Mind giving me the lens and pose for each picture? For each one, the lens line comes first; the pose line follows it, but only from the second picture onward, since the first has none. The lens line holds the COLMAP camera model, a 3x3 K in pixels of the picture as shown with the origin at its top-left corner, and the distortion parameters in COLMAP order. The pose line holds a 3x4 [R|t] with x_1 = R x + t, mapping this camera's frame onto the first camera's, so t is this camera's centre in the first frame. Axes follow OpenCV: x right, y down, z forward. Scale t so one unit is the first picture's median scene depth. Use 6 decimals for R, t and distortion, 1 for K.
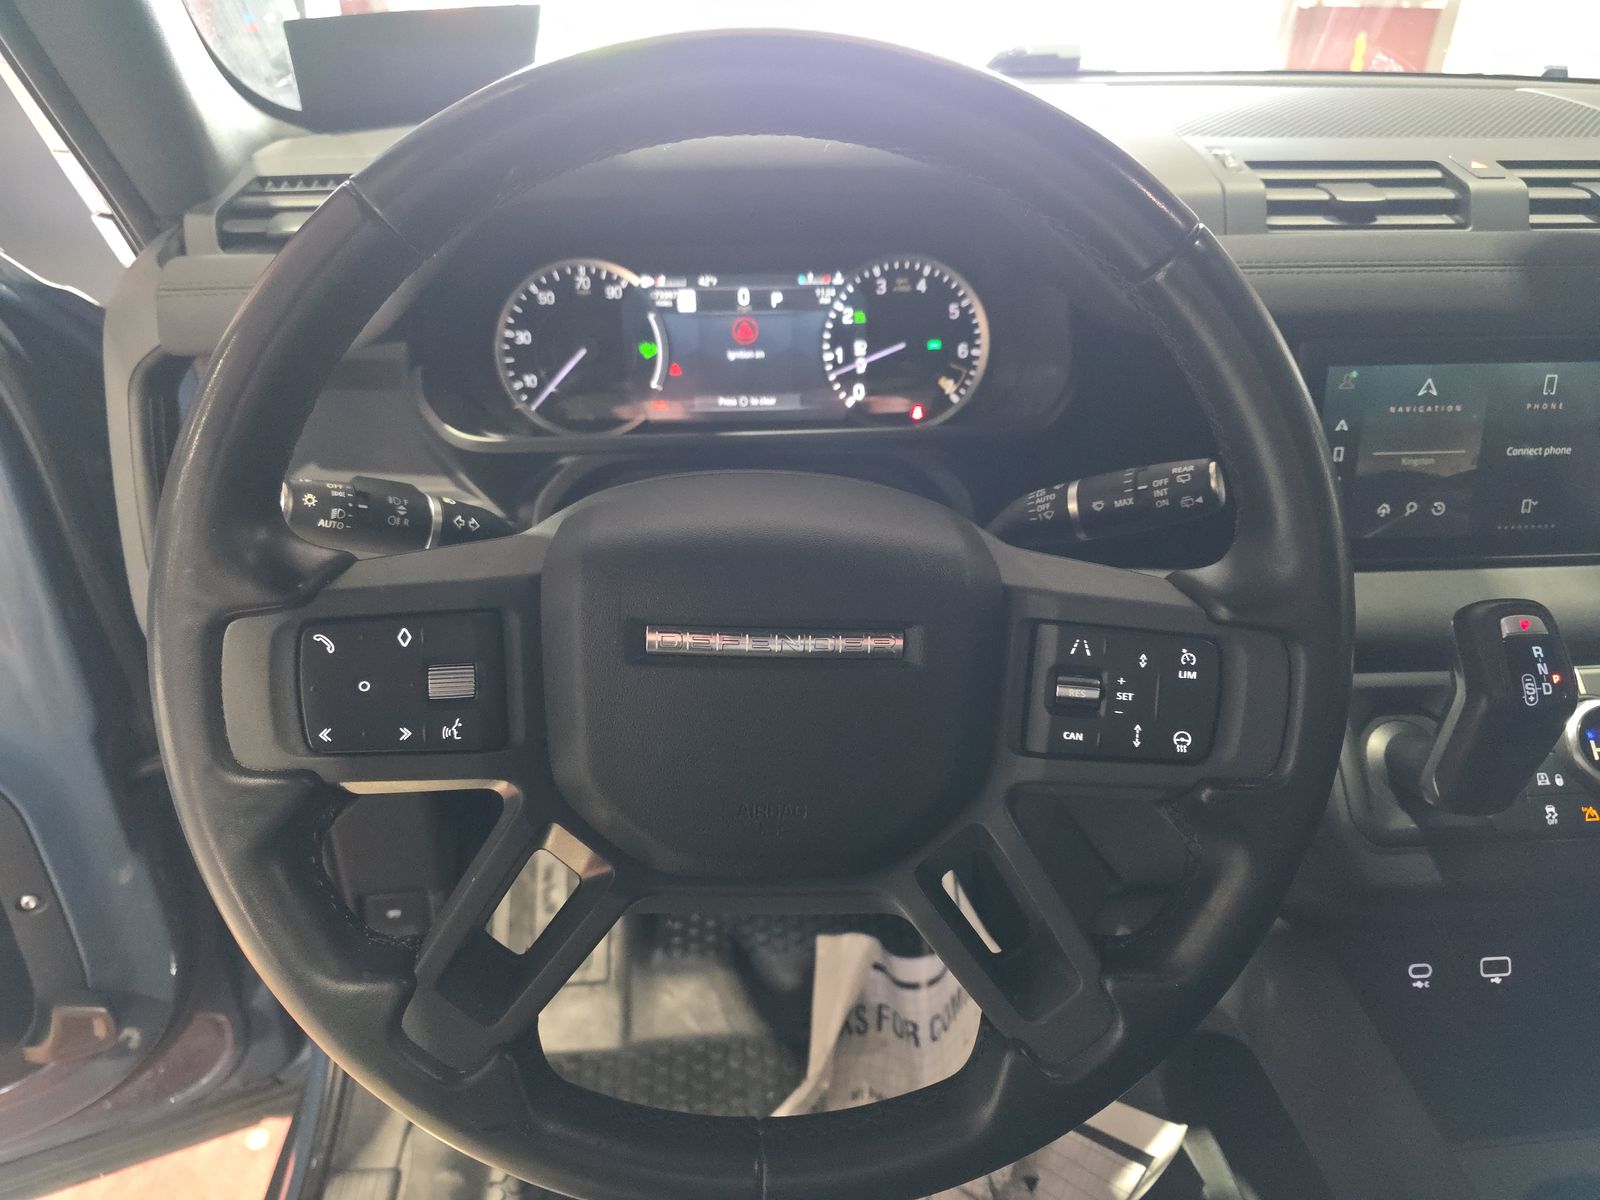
lens RADIAL K [[1095.2, 0, 800.0], [0, 1095.2, 600.0], [0, 0, 1]] dist [0.071895, -0.068075]
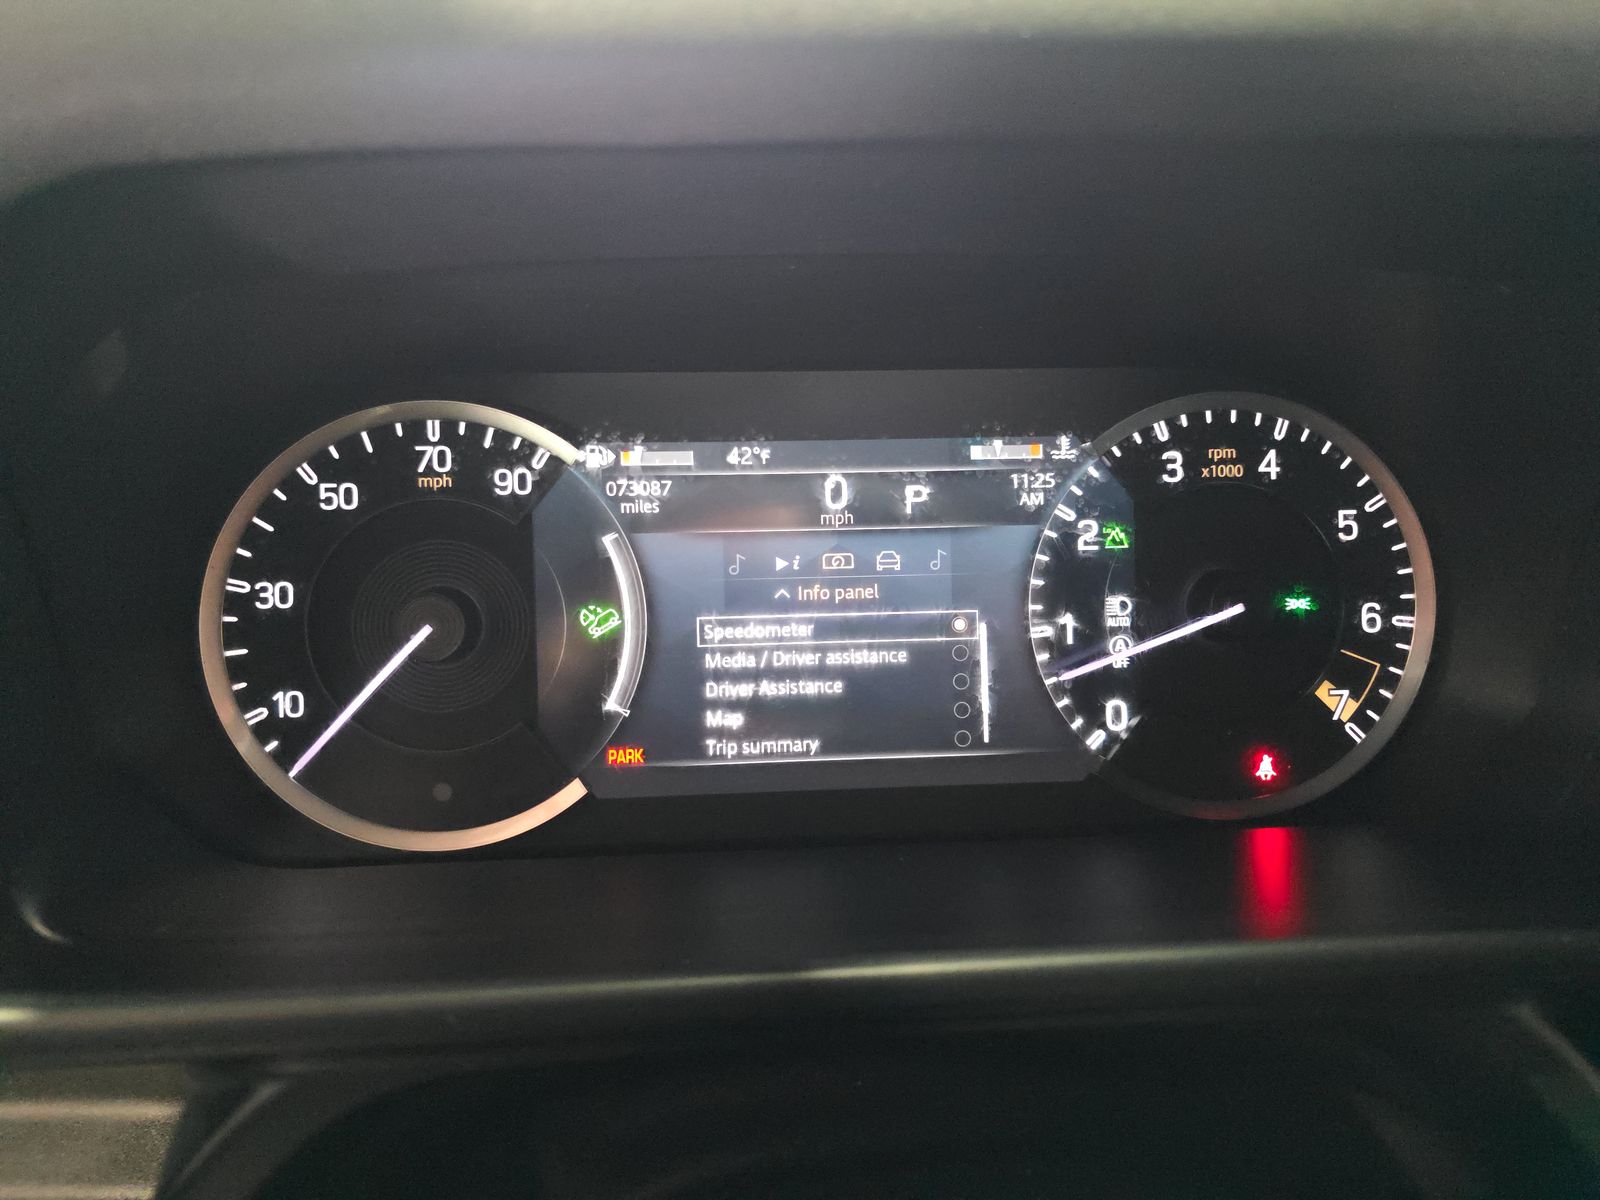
lens RADIAL K [[1050.1, 0, 780.4], [0, 1050.1, 602.0], [0, 0, 1]] dist [0.042523, -0.061550]
pose [[0.999737, -0.003213, 0.022713, -0.080913], [0.006743, 0.987563, -0.157082, -0.174137], [-0.021926, 0.157193, 0.987324, 0.623690]]
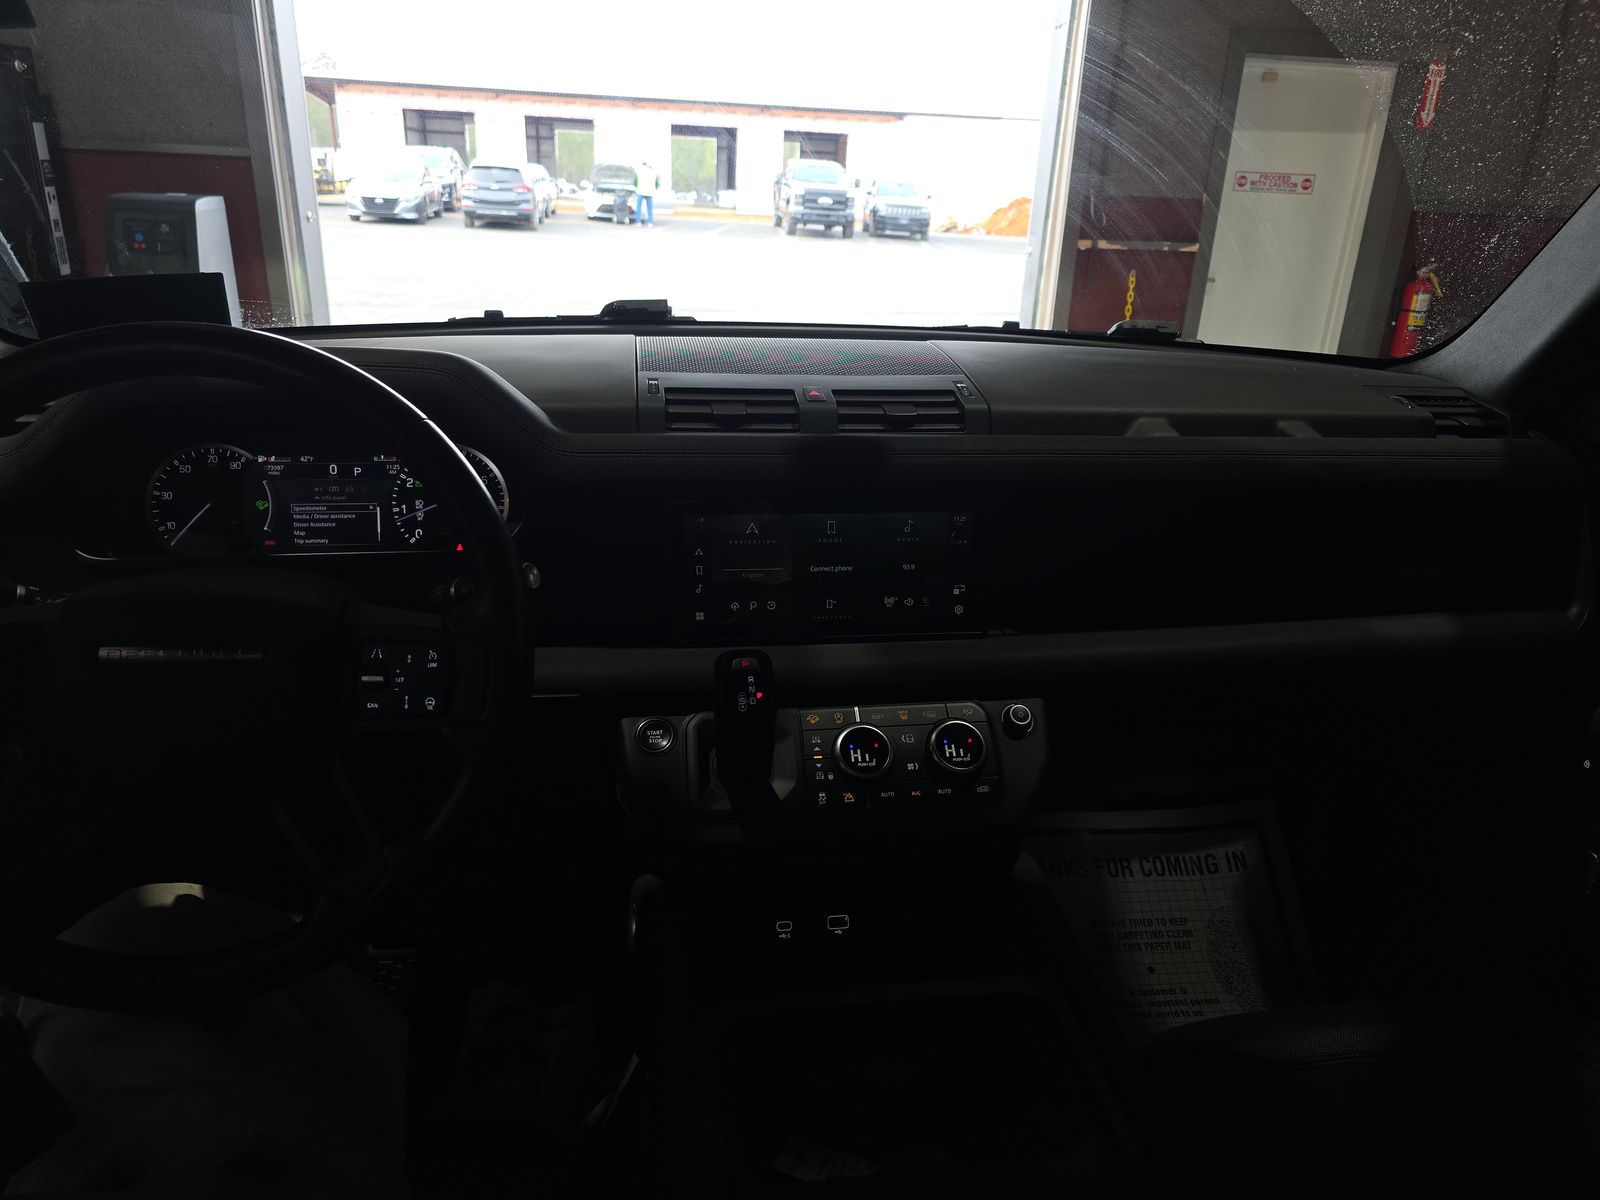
lens RADIAL K [[1095.2, 0, 800.0], [0, 1095.2, 600.0], [0, 0, 1]] dist [0.071895, -0.068075]
pose [[0.996592, -0.004400, 0.082373, 0.439715], [0.018524, 0.985012, -0.171491, 0.154675], [-0.080384, 0.172432, 0.981736, -0.447656]]
